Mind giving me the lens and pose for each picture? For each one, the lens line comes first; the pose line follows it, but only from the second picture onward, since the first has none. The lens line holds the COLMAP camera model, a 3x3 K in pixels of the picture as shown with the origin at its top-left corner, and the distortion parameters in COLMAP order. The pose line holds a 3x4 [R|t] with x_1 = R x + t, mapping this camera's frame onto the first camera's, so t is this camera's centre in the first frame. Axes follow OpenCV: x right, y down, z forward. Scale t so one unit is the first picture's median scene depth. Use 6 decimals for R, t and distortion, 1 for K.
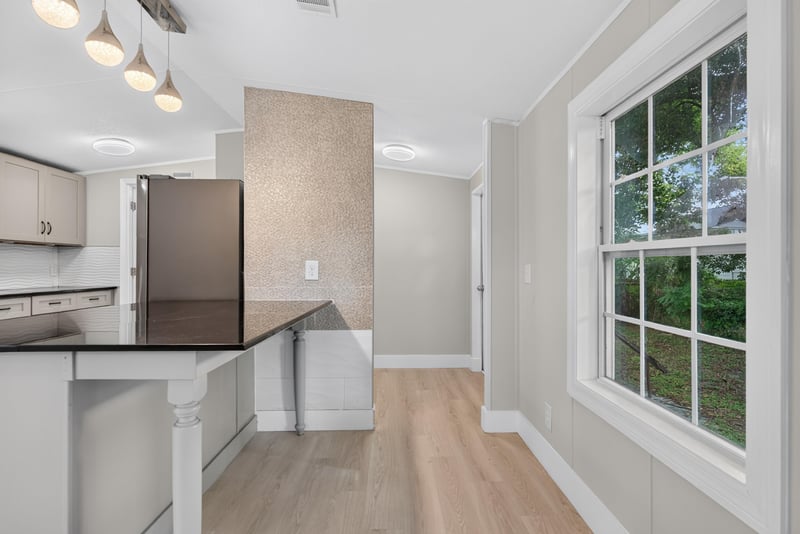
lens RADIAL K [[383.4, 0, 403.3], [0, 383.4, 265.3], [0, 0, 1]] dist [-0.007152, 0.001389]
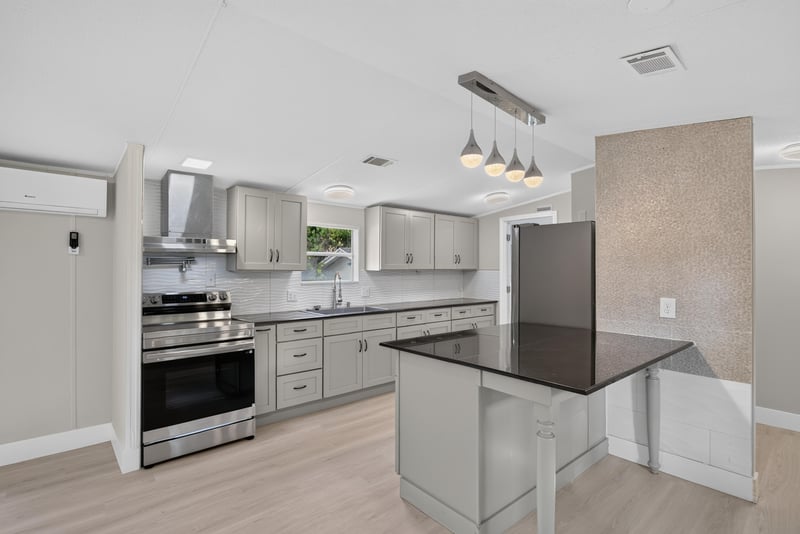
lens RADIAL K [[383.4, 0, 401.1], [0, 383.4, 268.0], [0, 0, 1]] dist [-0.007152, 0.001389]
pose [[0.633994, -0.001009, -0.773338, 0.080547], [0.001418, 0.999999, -0.000143, -0.088305], [0.773337, -0.001006, 0.633994, -0.130313]]
